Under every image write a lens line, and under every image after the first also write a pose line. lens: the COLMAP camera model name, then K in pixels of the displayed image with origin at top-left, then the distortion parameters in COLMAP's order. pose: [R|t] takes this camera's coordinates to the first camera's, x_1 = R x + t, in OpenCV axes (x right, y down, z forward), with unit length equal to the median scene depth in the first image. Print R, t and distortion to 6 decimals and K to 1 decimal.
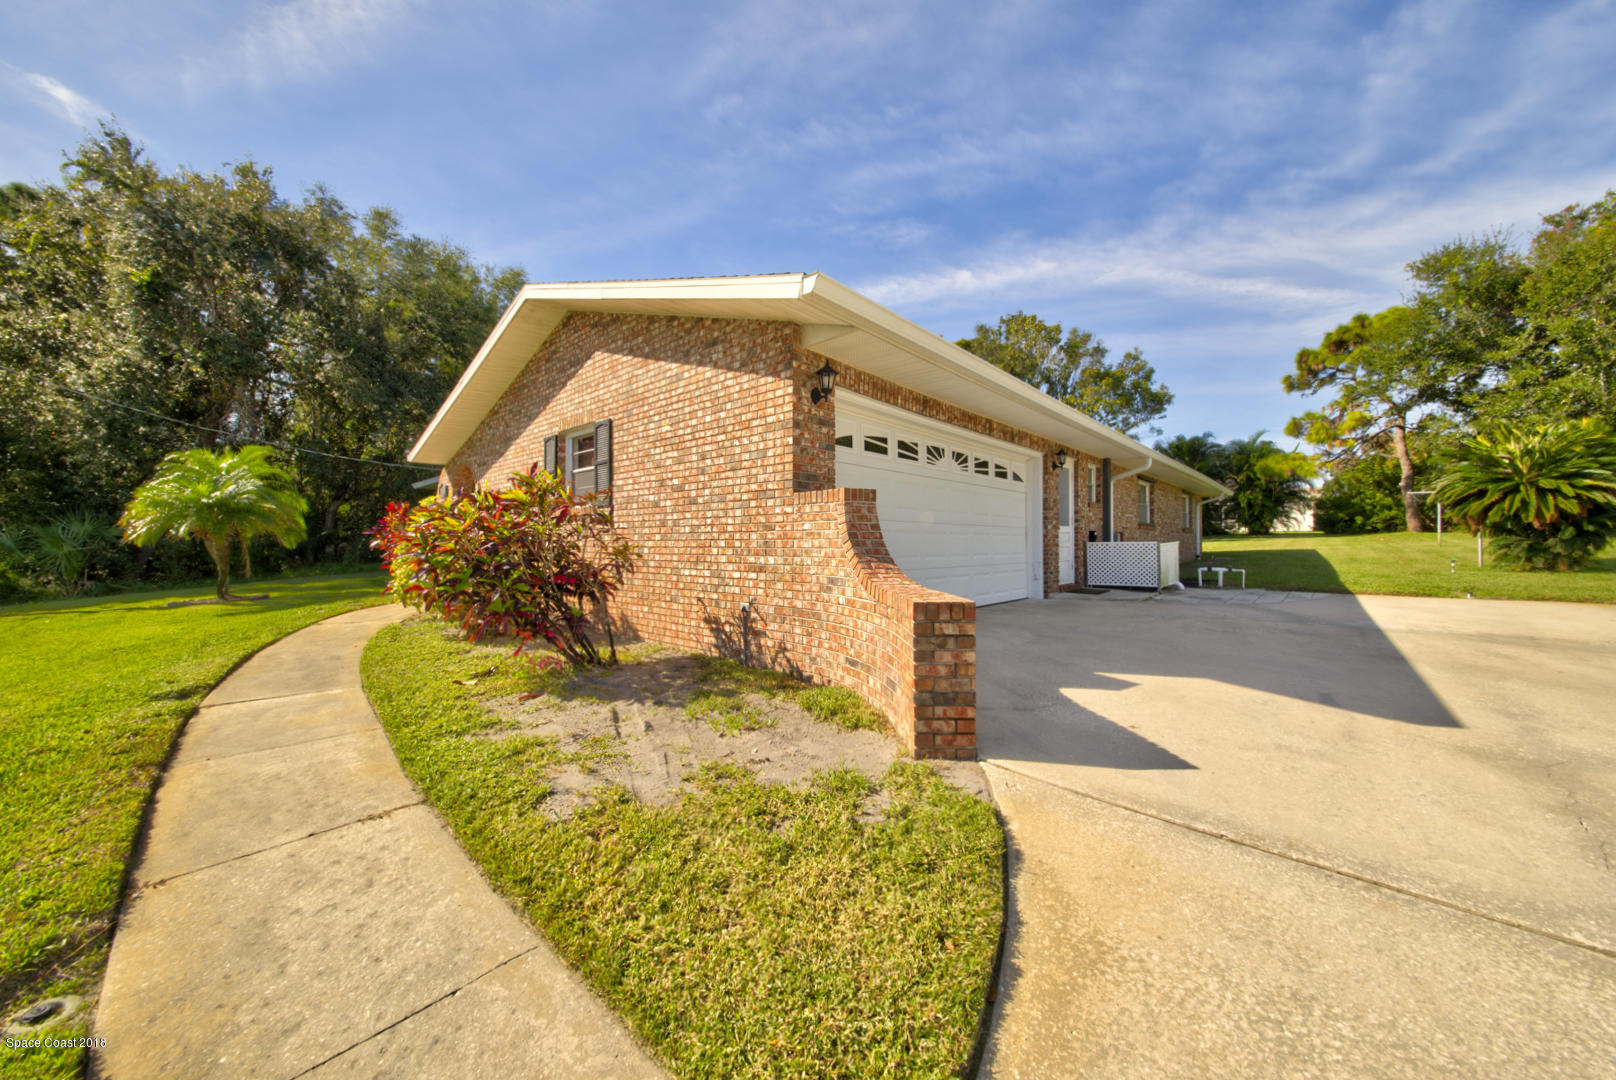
lens RADIAL K [[565.8, 0, 804.6], [0, 565.8, 535.1], [0, 0, 1]] dist [0.001448, -0.002881]
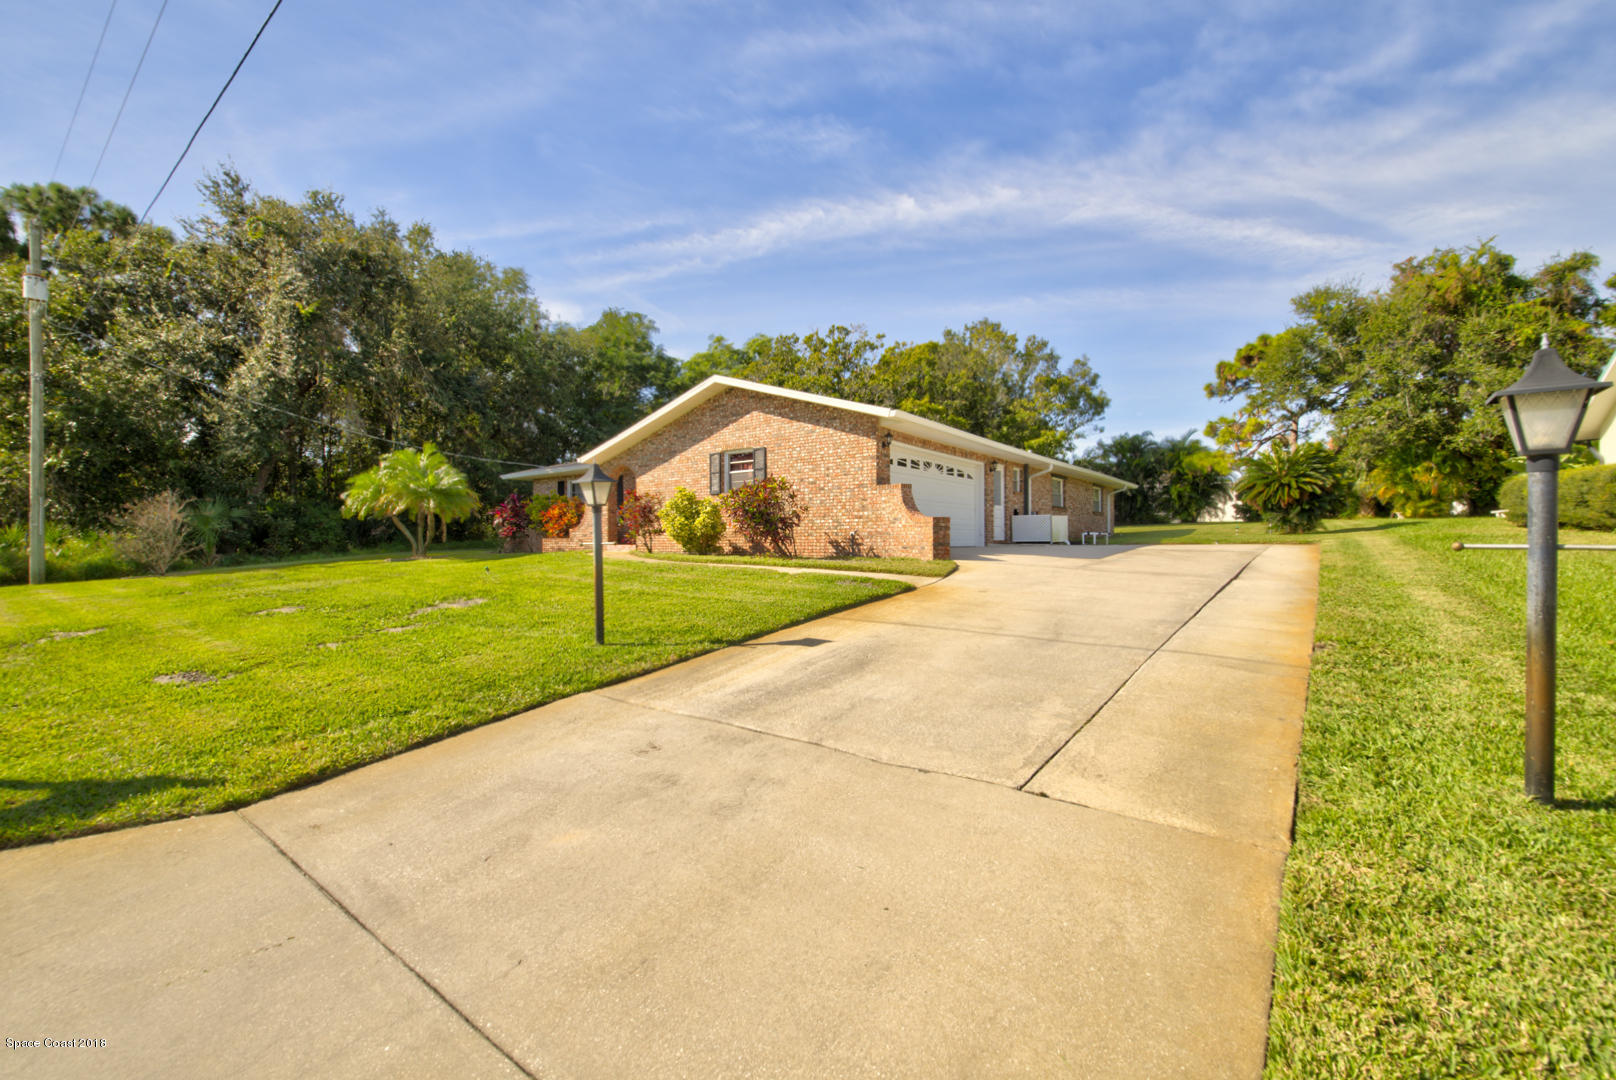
lens RADIAL K [[626.2, 0, 812.3], [0, 626.2, 532.8], [0, 0, 1]] dist [0.016455, -0.000286]
pose [[0.995819, -0.001798, 0.091335, -0.075243], [0.001440, 0.999991, 0.003982, 0.016603], [-0.091342, -0.003834, 0.995812, -0.232357]]
